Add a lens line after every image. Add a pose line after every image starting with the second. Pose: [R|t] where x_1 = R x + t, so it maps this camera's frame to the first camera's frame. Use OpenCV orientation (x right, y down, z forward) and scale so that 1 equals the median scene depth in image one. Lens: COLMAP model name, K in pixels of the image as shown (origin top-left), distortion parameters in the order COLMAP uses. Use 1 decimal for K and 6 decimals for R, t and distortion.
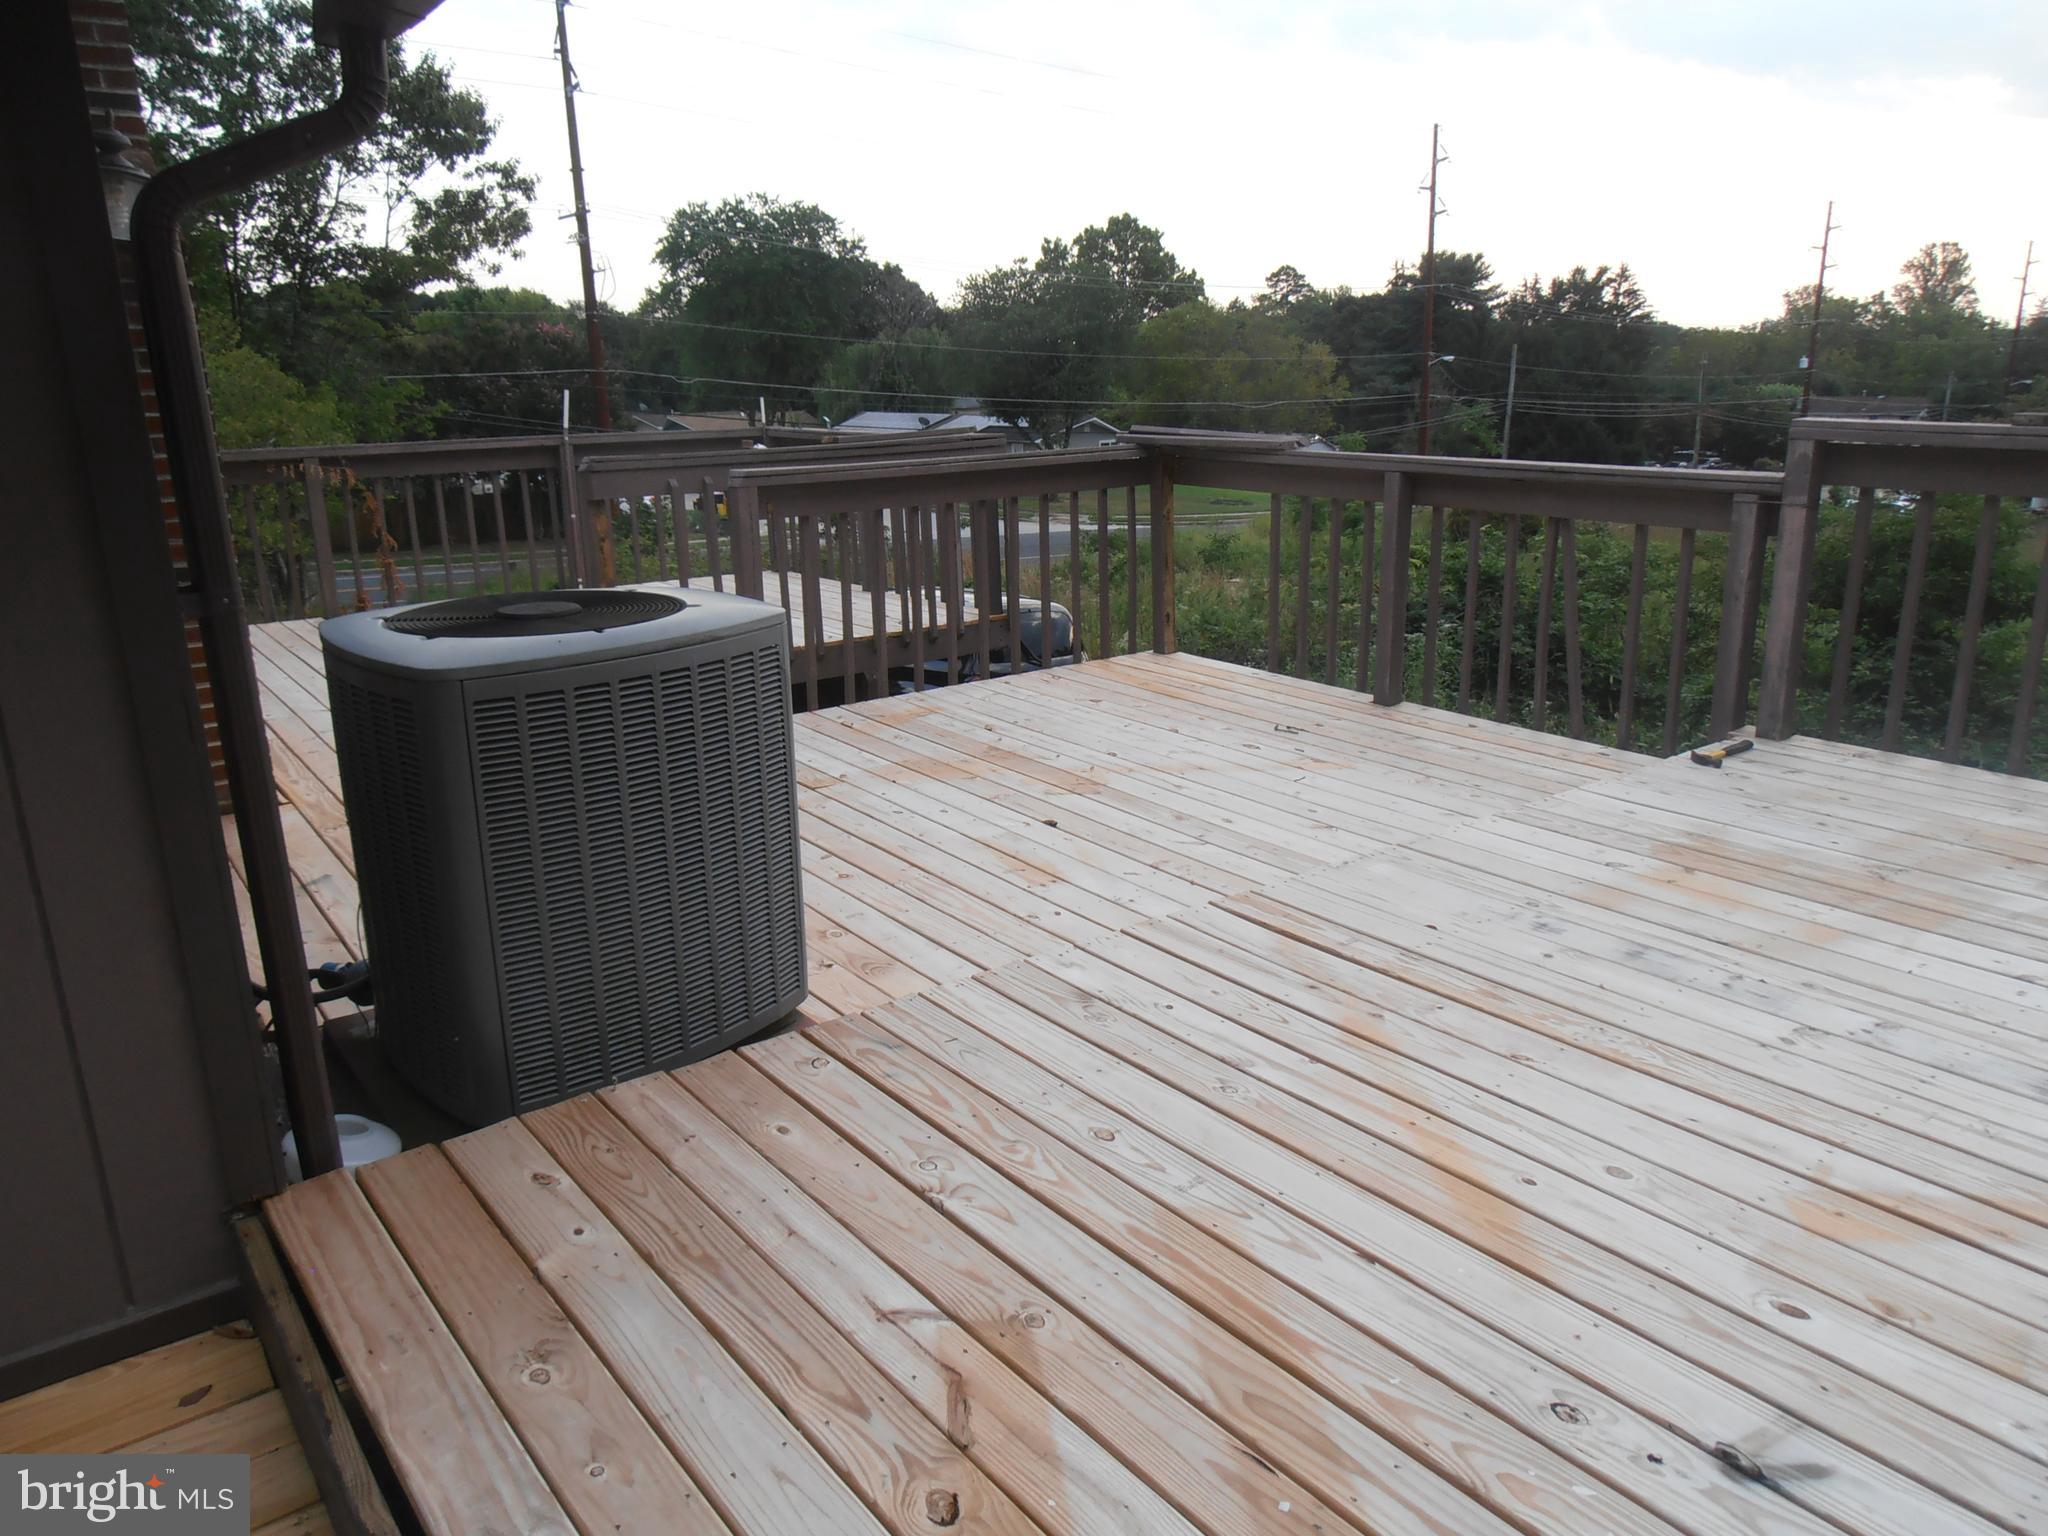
lens RADIAL K [[1433.3, 0, 1032.6], [0, 1433.3, 768.7], [0, 0, 1]] dist [-0.013979, 0.005559]
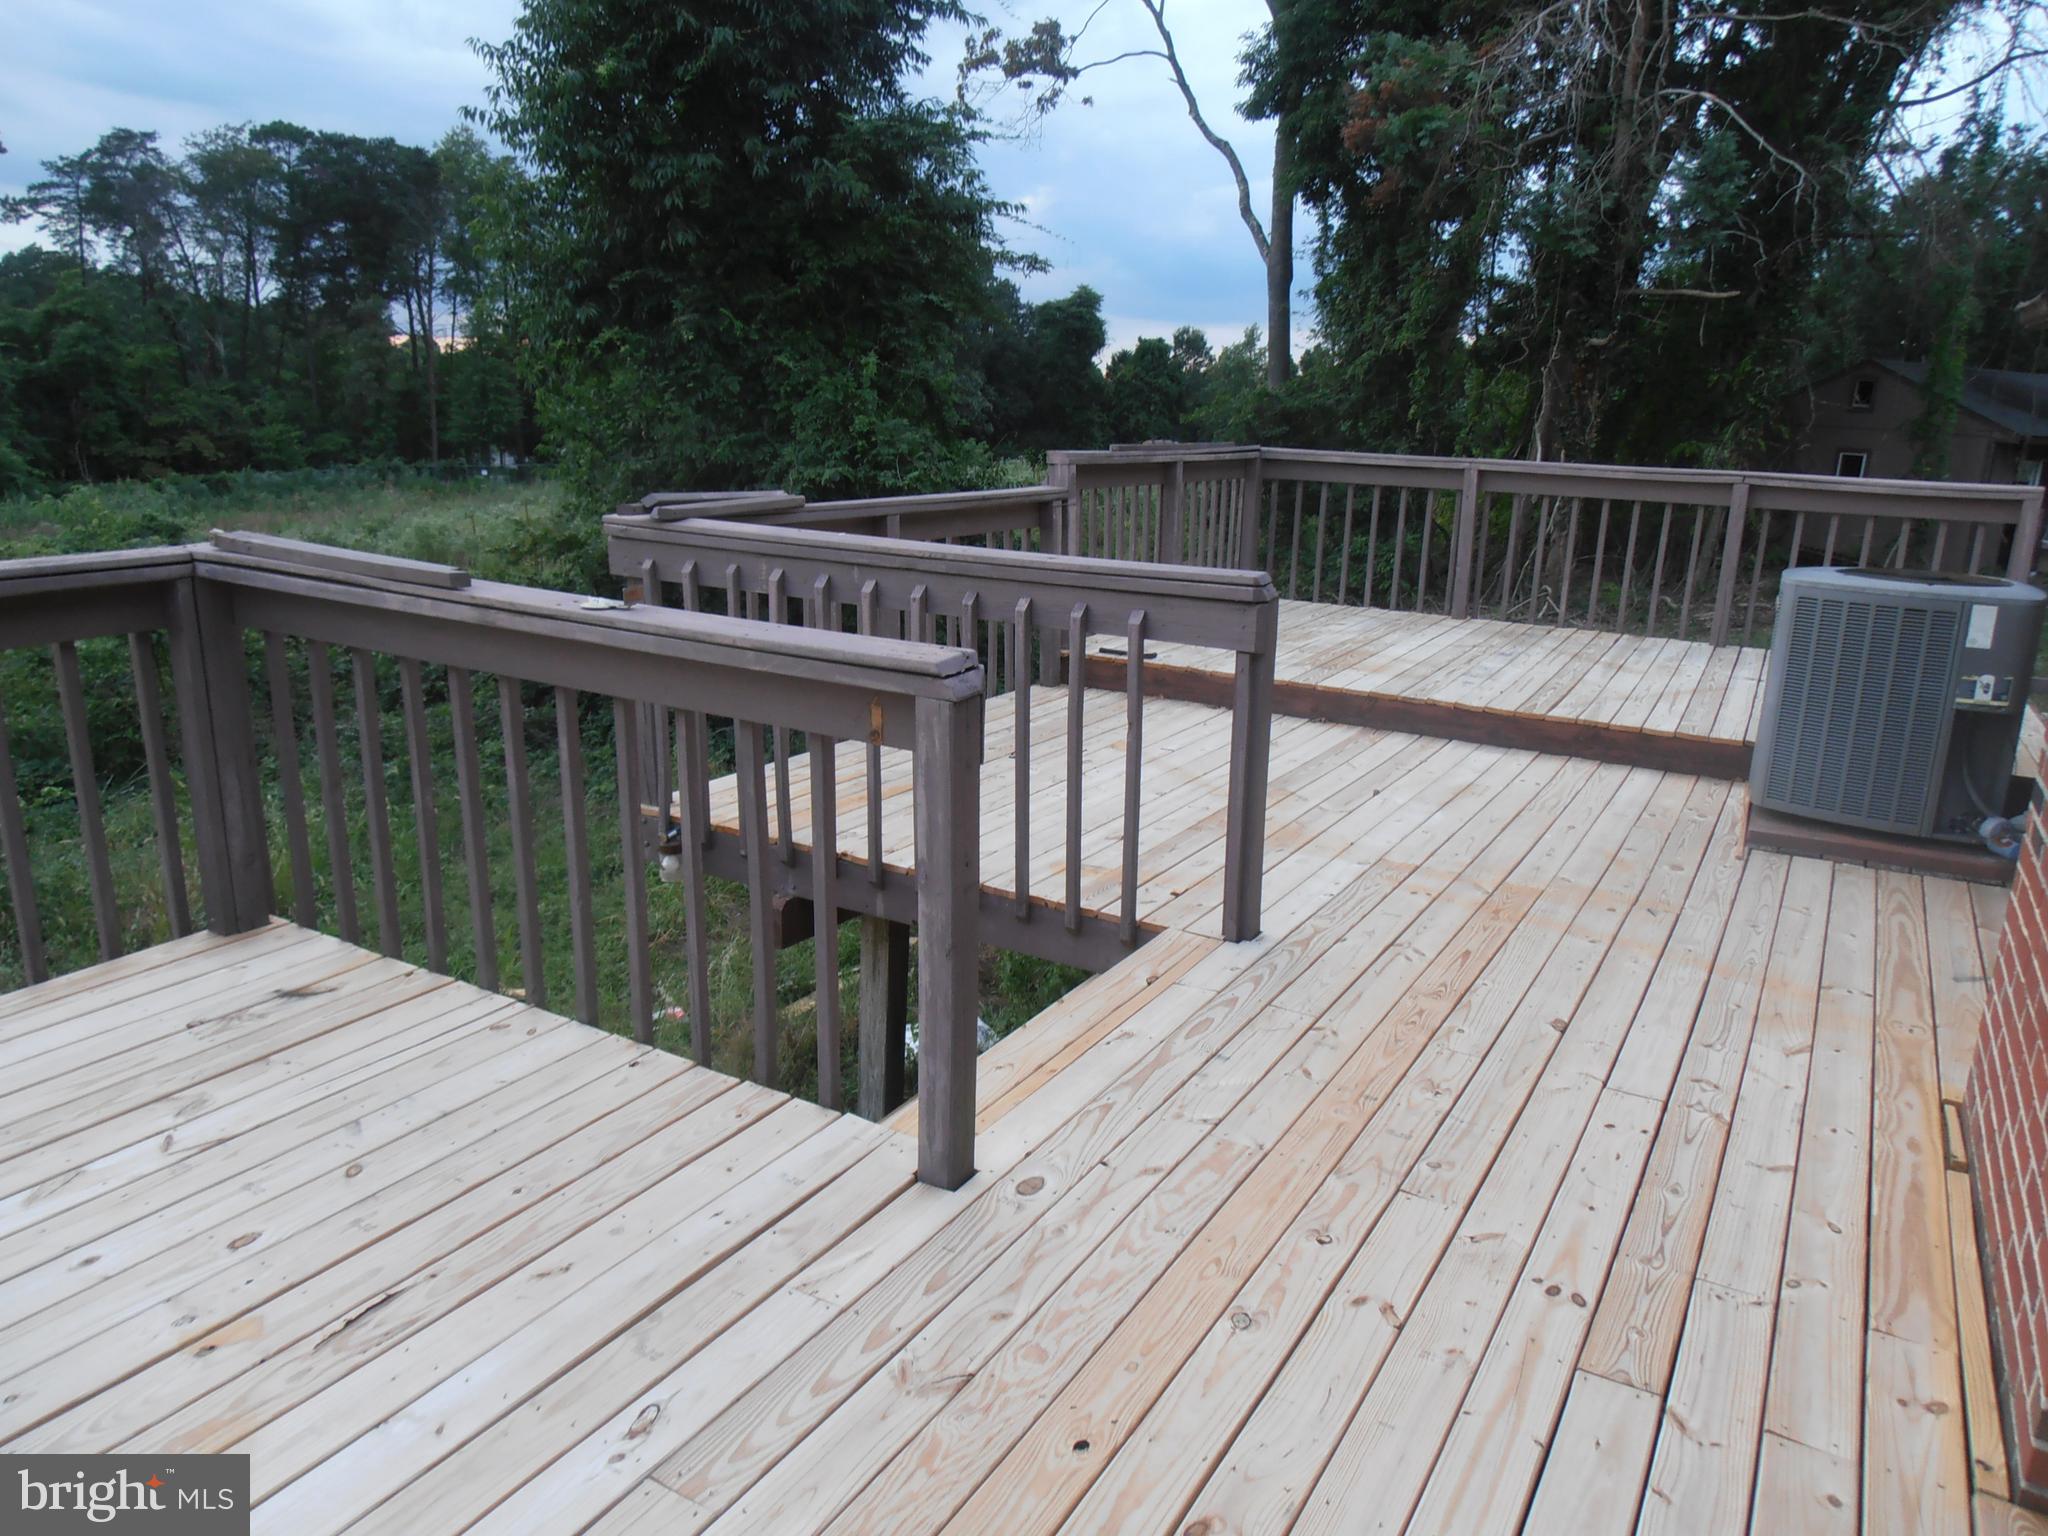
lens RADIAL K [[1433.3, 0, 1038.6], [0, 1433.3, 764.7], [0, 0, 1]] dist [-0.013979, 0.005559]
pose [[-0.412384, -0.220124, 0.884016, -0.727503], [0.224942, 0.915720, 0.332952, -0.352614], [-0.882803, 0.336157, -0.328113, 1.256971]]
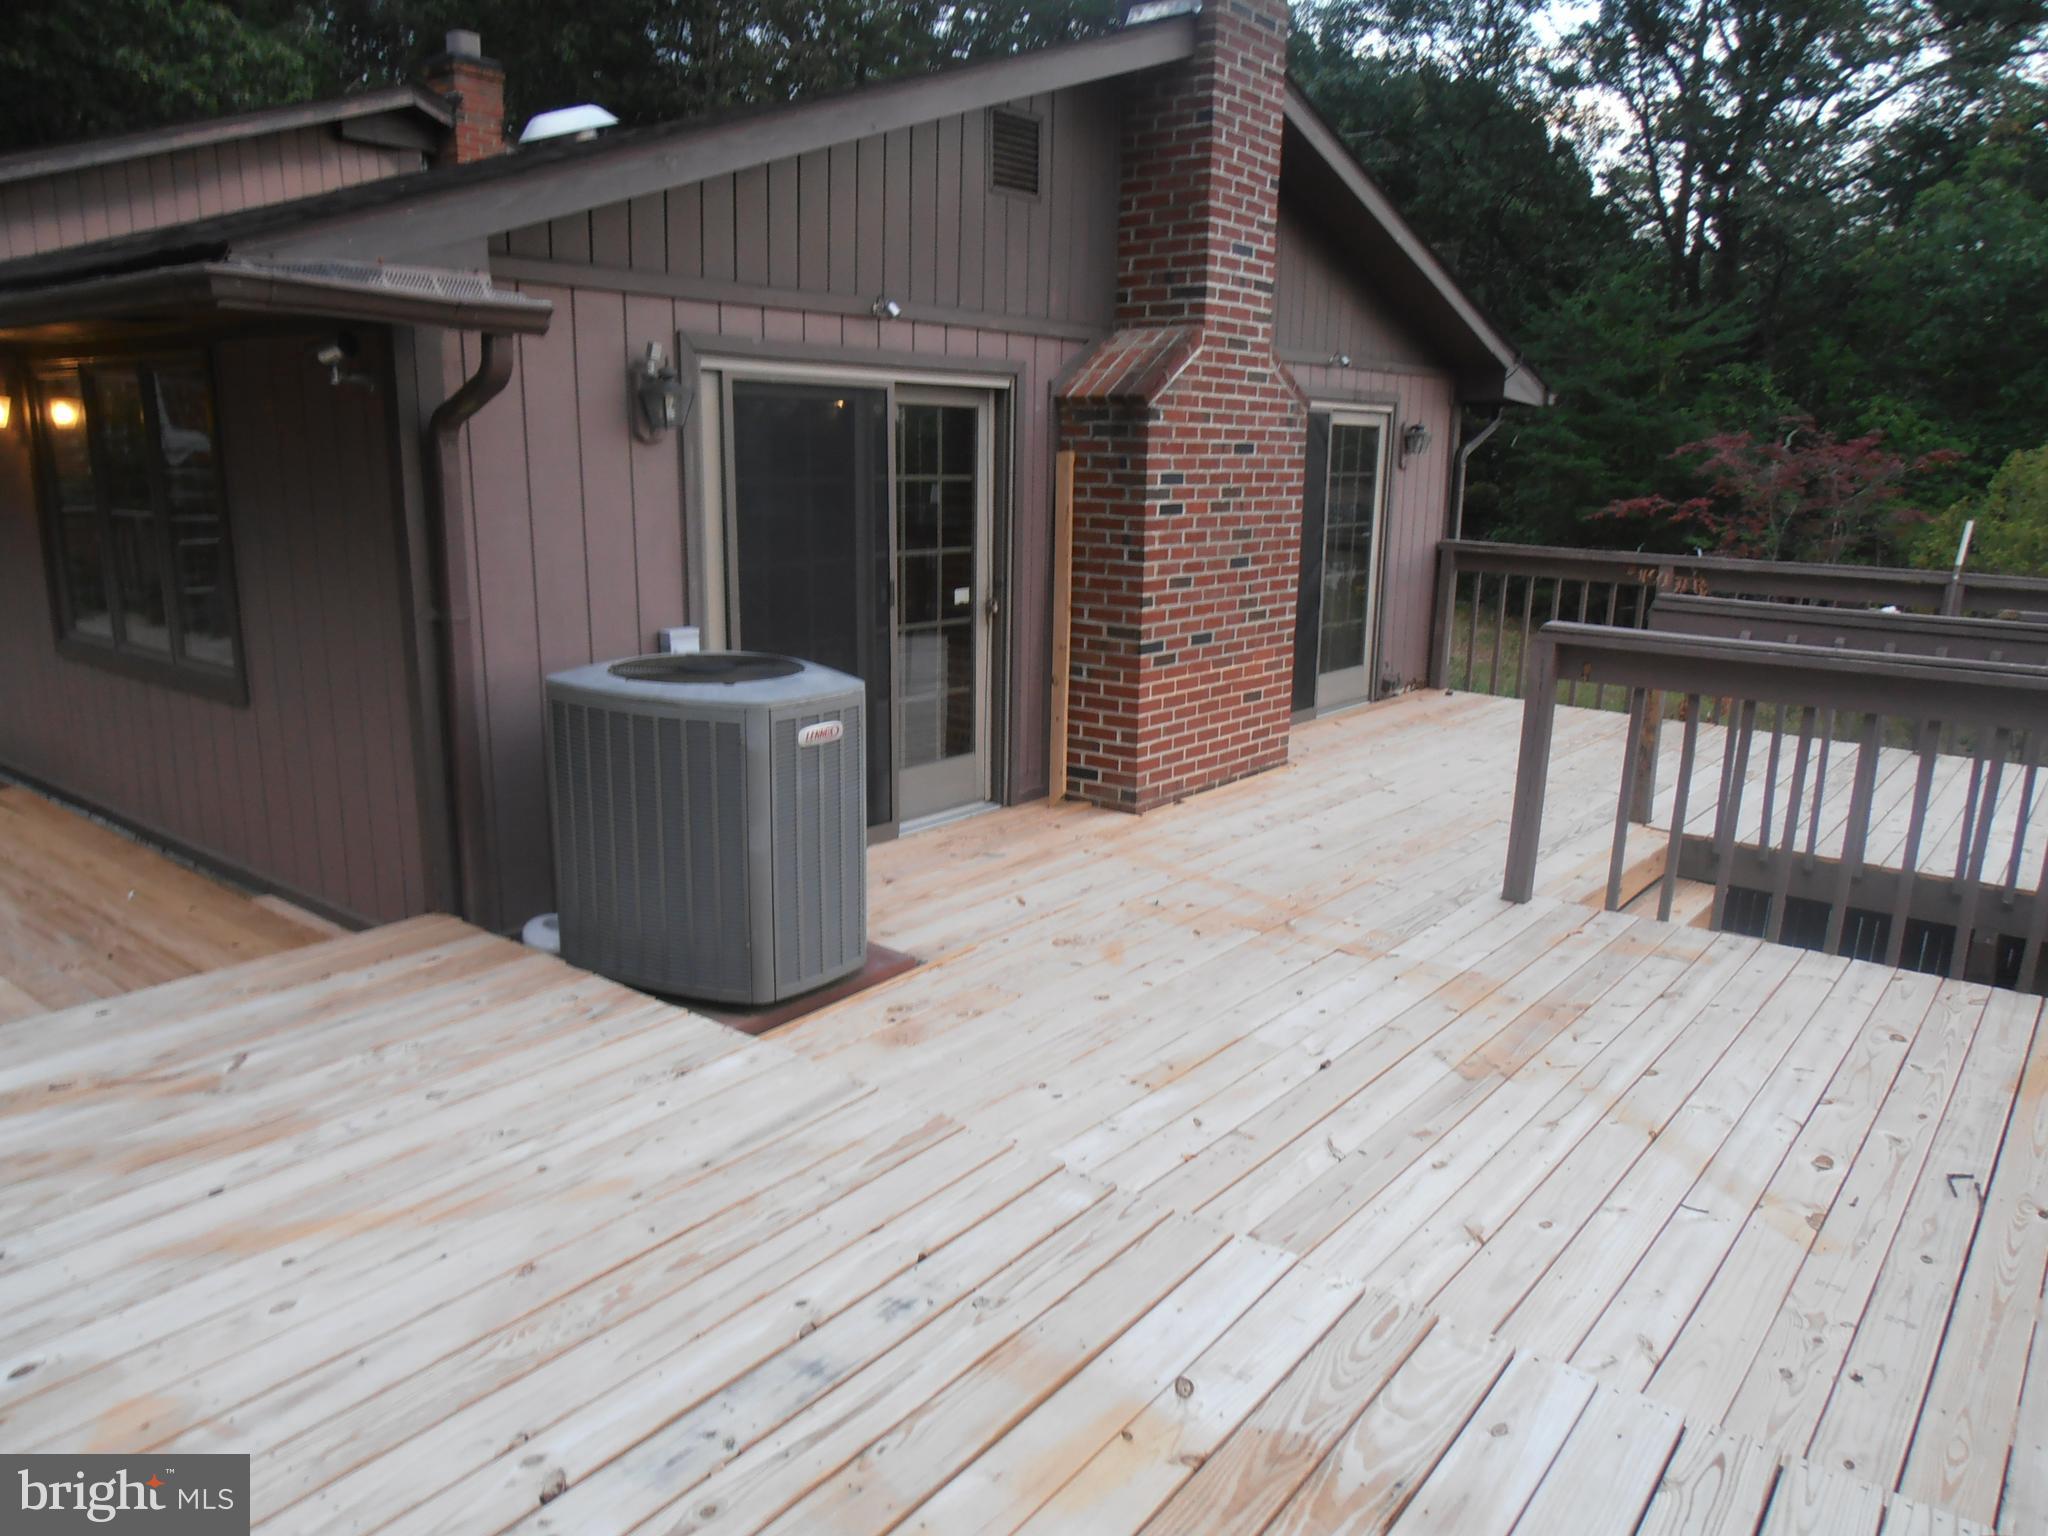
lens RADIAL K [[1433.3, 0, 1030.6], [0, 1433.3, 772.6], [0, 0, 1]] dist [-0.013979, 0.005559]
pose [[0.260453, 0.239740, -0.935248, 0.543056], [-0.286587, 0.944219, 0.162229, -0.160210], [0.921972, 0.225777, 0.314631, 0.405563]]
